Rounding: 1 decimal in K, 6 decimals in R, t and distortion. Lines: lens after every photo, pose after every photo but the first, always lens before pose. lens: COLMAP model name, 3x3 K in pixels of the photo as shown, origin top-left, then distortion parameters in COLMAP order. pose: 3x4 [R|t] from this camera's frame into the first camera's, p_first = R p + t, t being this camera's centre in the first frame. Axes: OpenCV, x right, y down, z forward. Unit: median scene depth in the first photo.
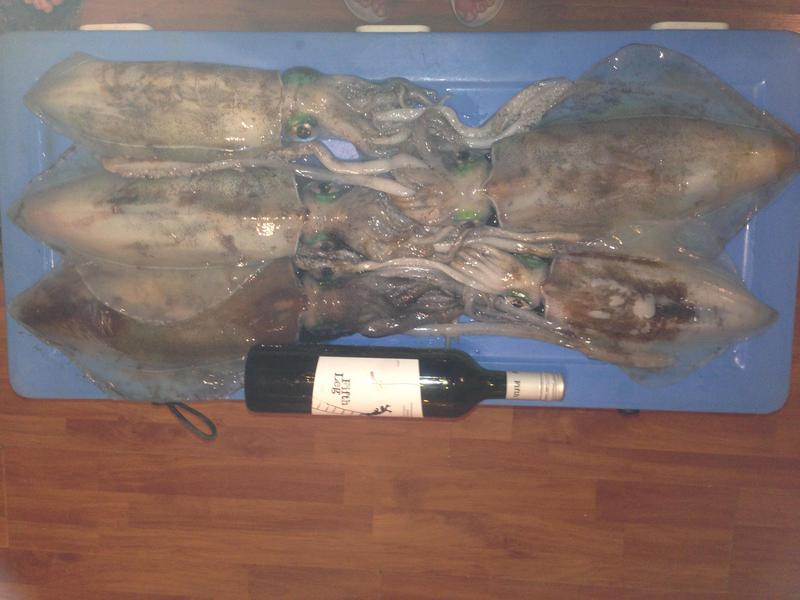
lens RADIAL K [[773.4, 0, 400.0], [0, 773.4, 300.0], [0, 0, 1]] dist [0.059970, -0.147702]
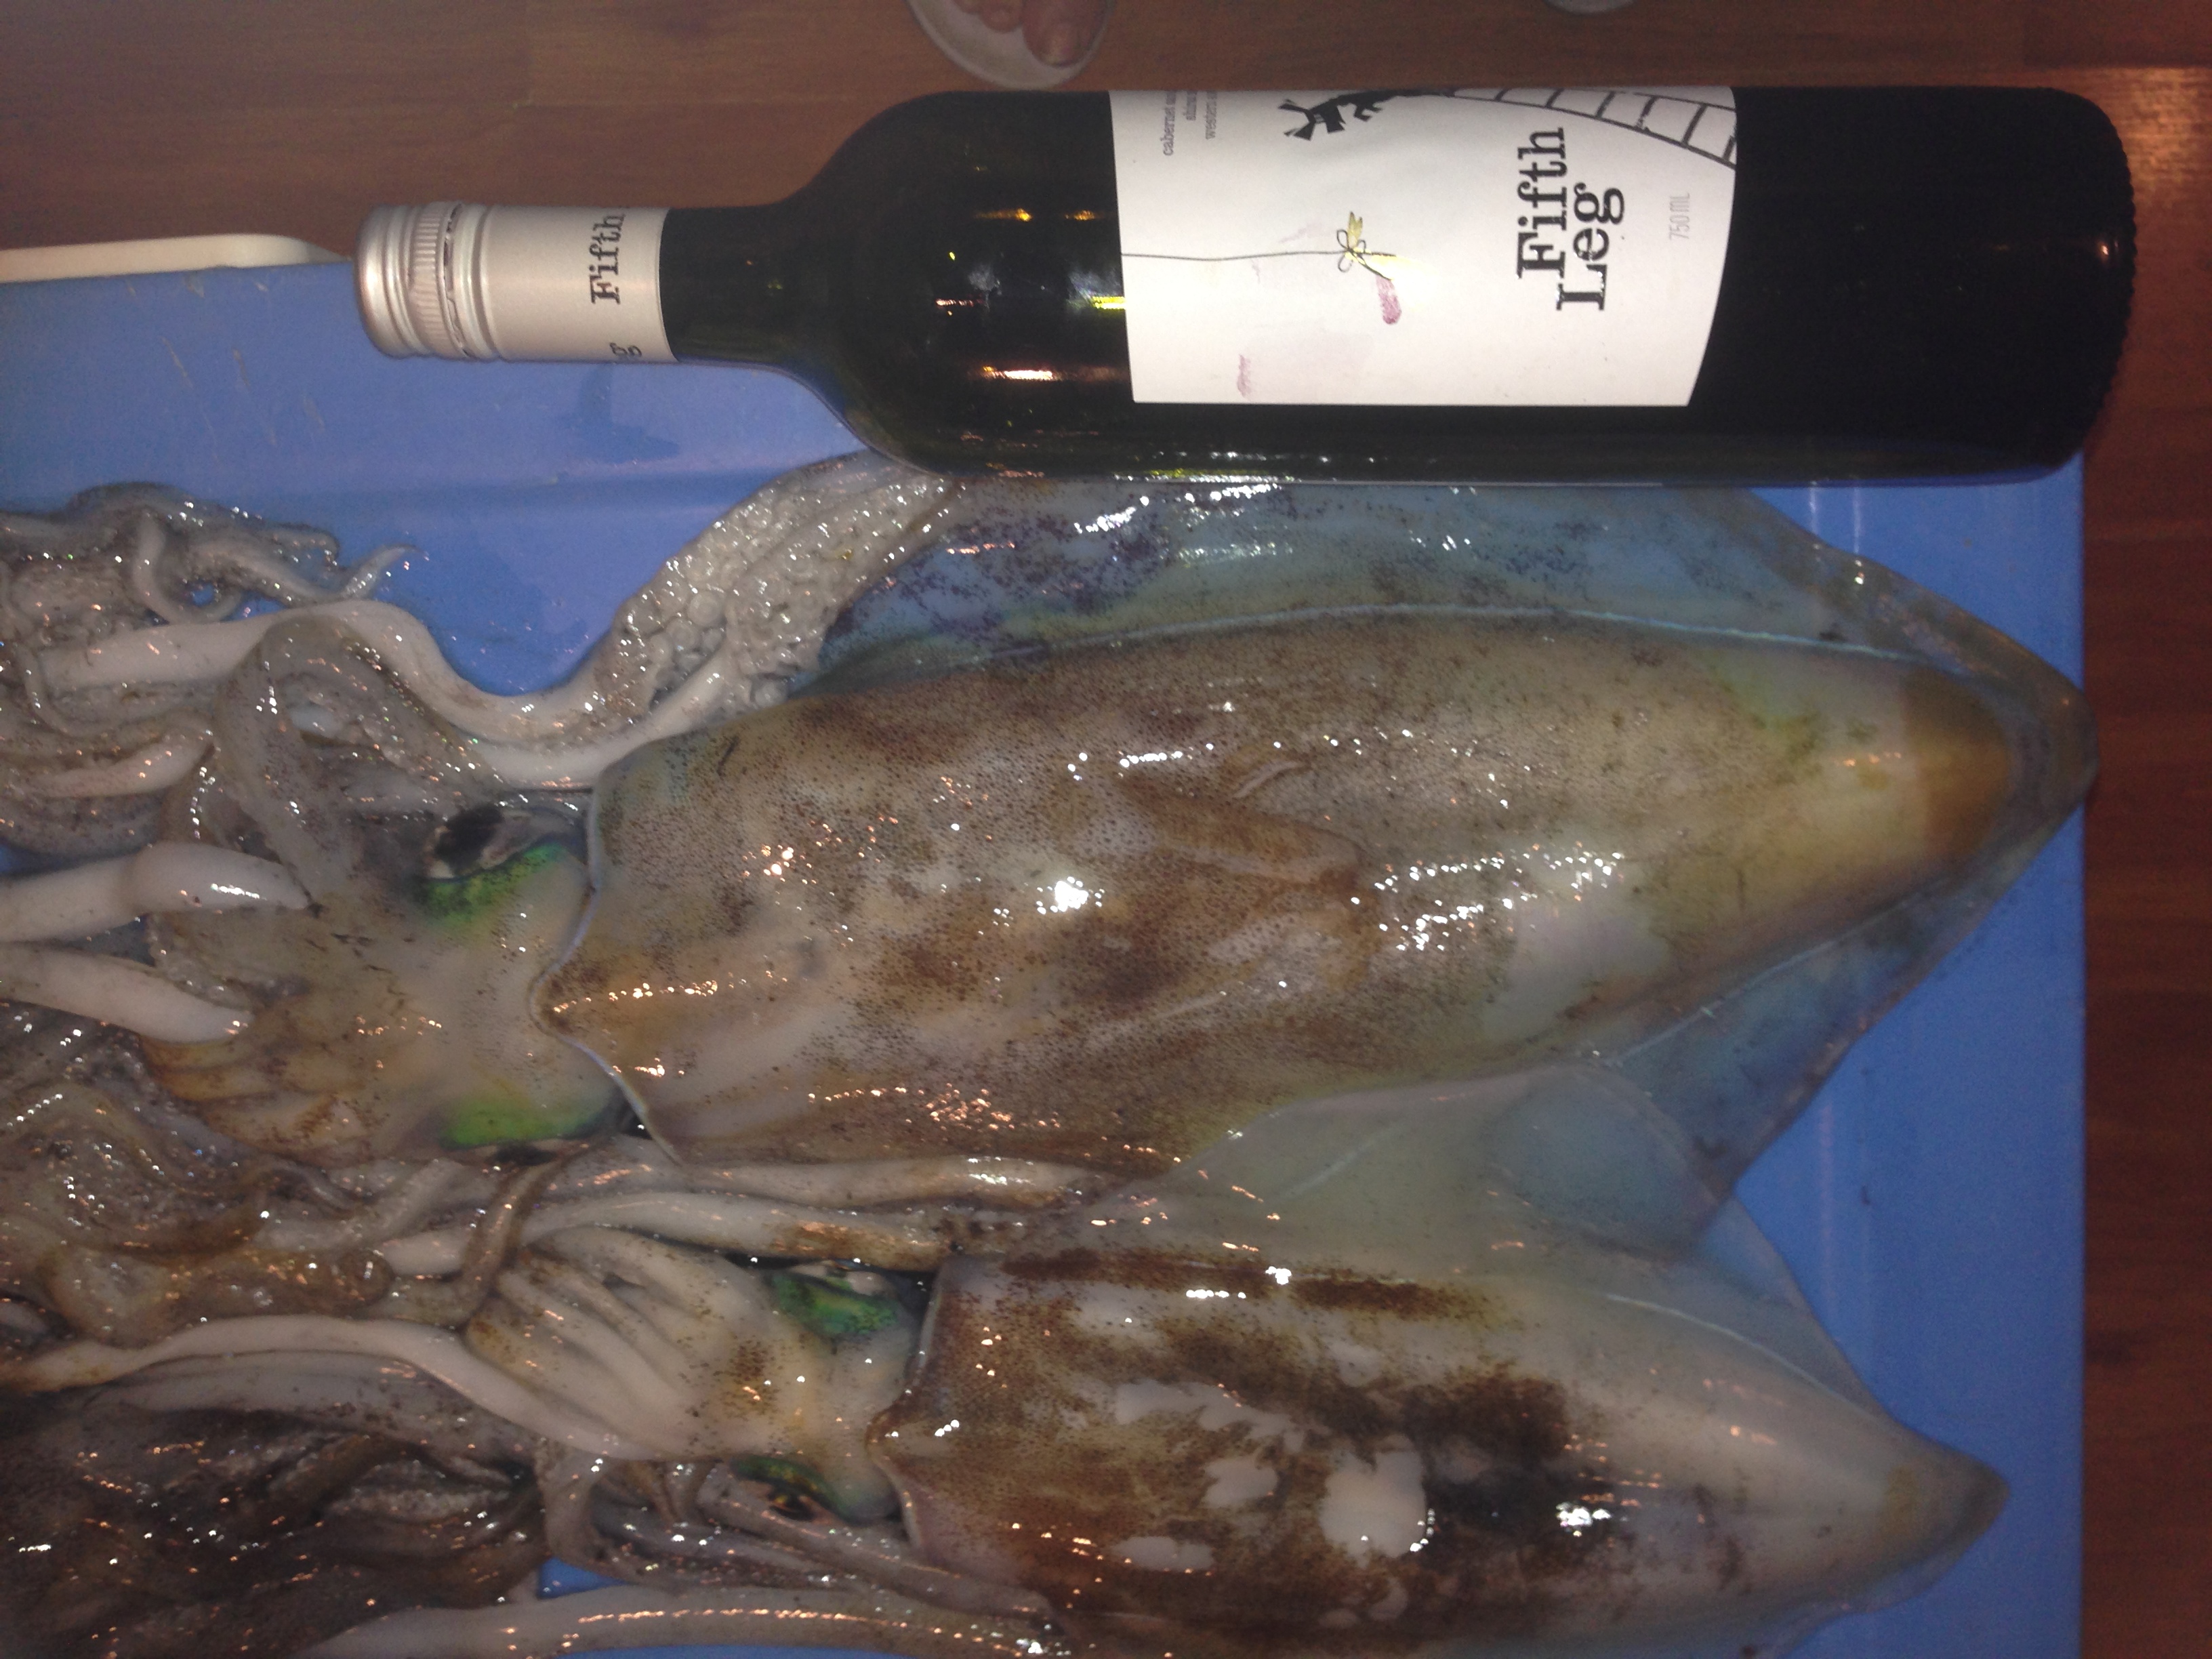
lens RADIAL K [[2138.5, 0, 1106.0], [0, 2138.5, 829.5], [0, 0, 1]] dist [0.059970, -0.147702]
pose [[0.997786, -0.058939, 0.030820, 0.235572], [0.059871, 0.997748, -0.030241, -0.159441], [-0.028968, 0.032019, 0.999067, 0.415365]]
